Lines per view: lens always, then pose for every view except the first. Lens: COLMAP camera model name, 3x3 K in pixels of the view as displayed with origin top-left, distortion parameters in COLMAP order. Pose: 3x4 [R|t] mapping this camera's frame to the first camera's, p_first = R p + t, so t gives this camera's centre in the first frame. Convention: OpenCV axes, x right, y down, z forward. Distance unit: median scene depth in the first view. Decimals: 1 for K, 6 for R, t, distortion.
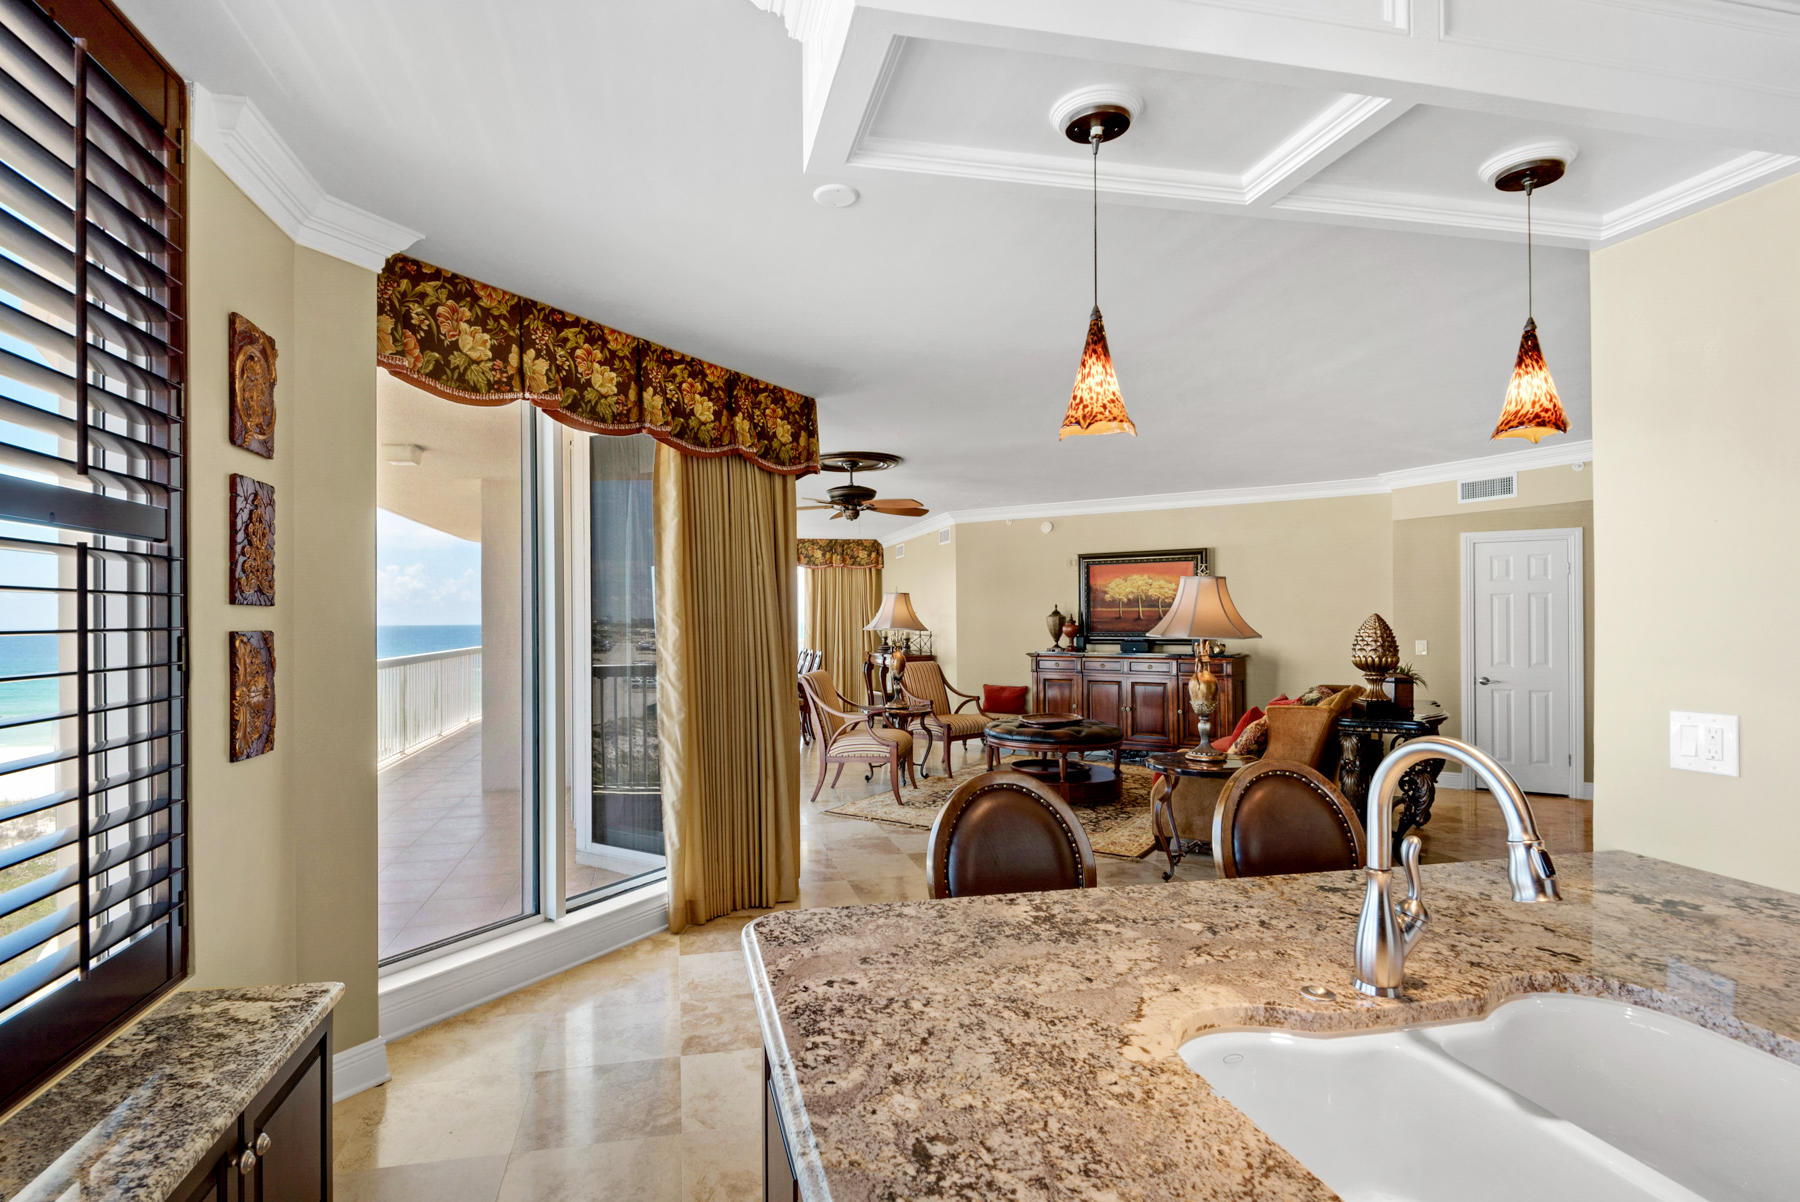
lens RADIAL K [[891.1, 0, 852.5], [0, 891.1, 613.4], [0, 0, 1]] dist [0.032492, -0.026185]
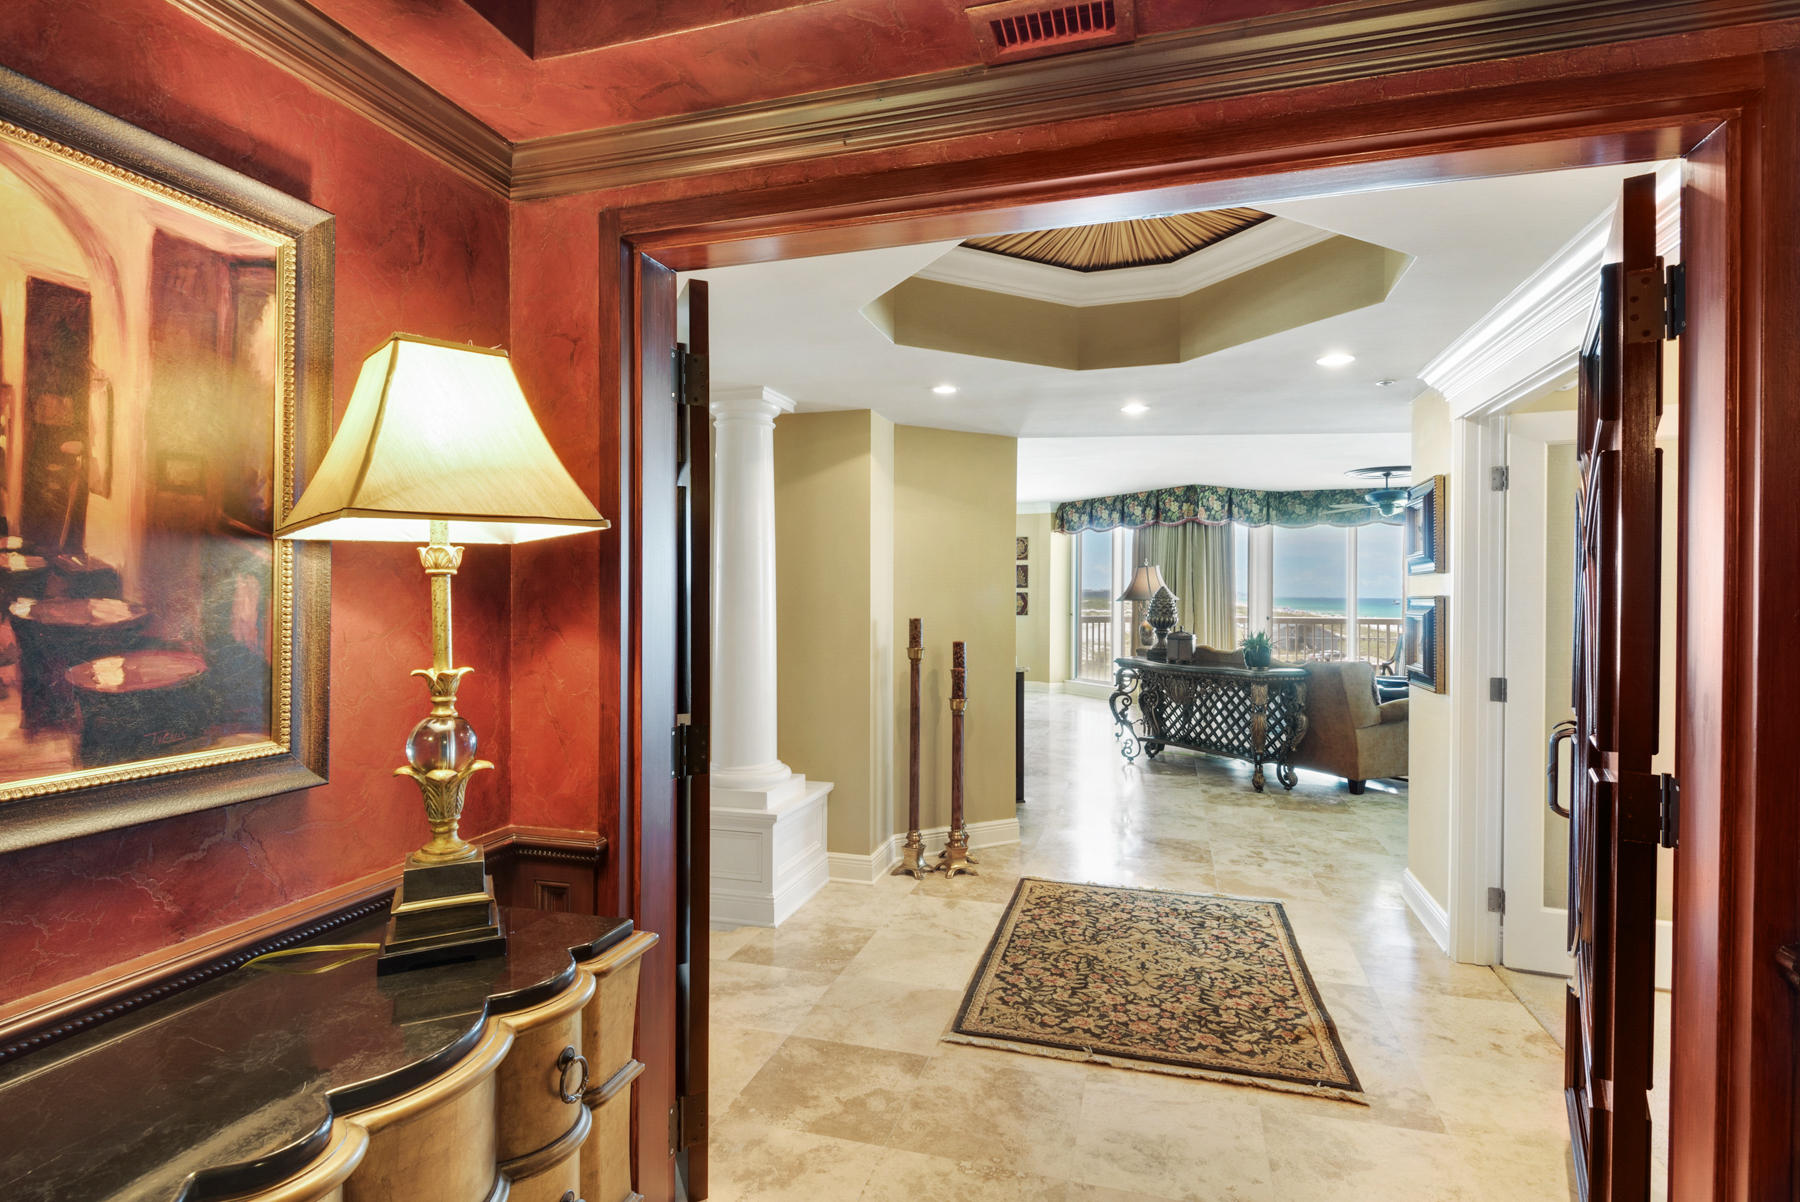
lens RADIAL K [[869.0, 0, 886.9], [0, 869.0, 603.6], [0, 0, 1]] dist [0.027602, -0.023845]
pose [[-0.485308, 0.012116, -0.874260, 1.532326], [0.002219, 0.999918, 0.012626, 0.008200], [0.874341, 0.004187, -0.485295, 0.998015]]
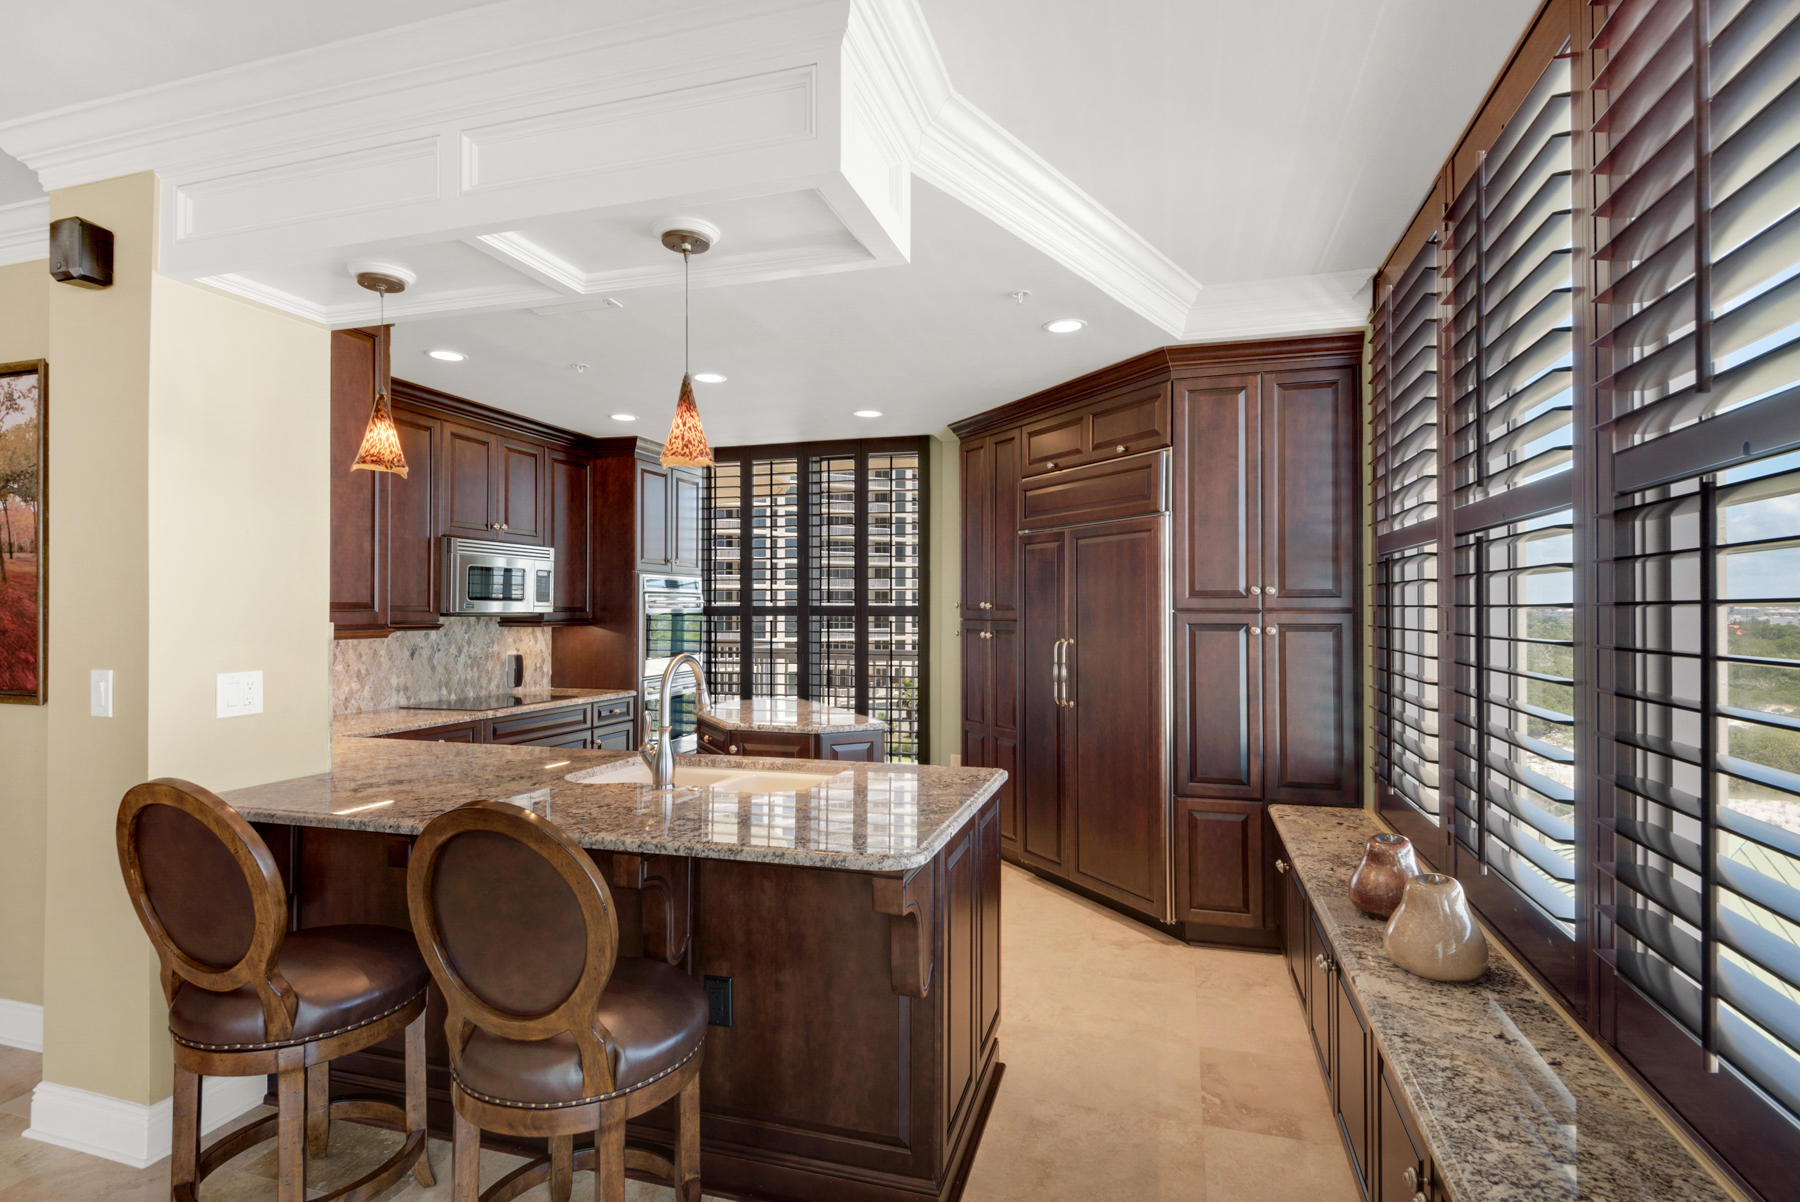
lens RADIAL K [[856.3, 0, 905.5], [0, 856.3, 601.8], [0, 0, 1]] dist [0.017038, -0.023200]
pose [[-0.877775, 0.006276, 0.479032, -0.145783], [0.000166, 0.999918, -0.012796, 0.006821], [-0.479073, -0.011153, -0.877704, 0.460279]]
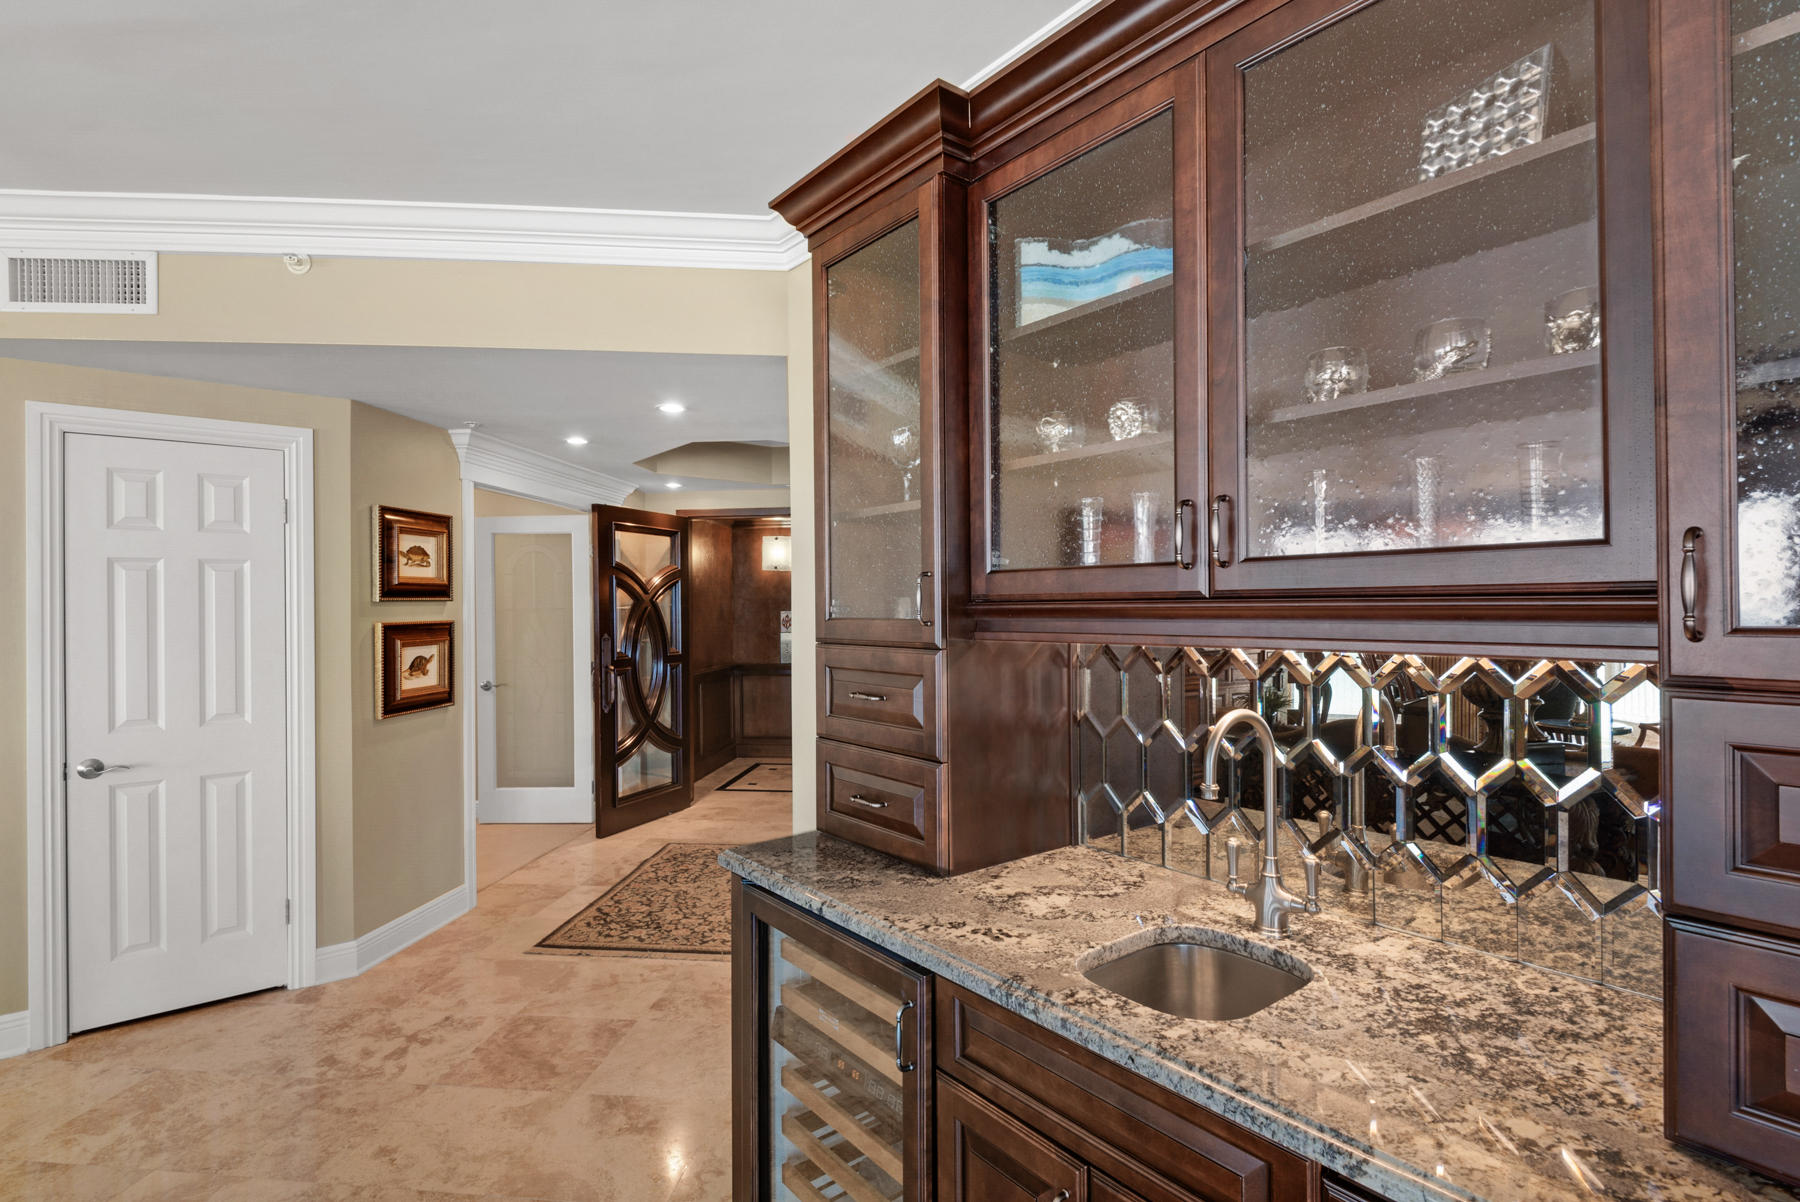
lens RADIAL K [[856.3, 0, 905.5], [0, 856.3, 601.8], [0, 0, 1]] dist [0.017038, -0.023200]
pose [[0.306286, 0.003998, 0.951931, 0.478287], [0.003035, 0.999982, -0.005177, 0.001984], [-0.951935, 0.004474, 0.306269, 0.564781]]
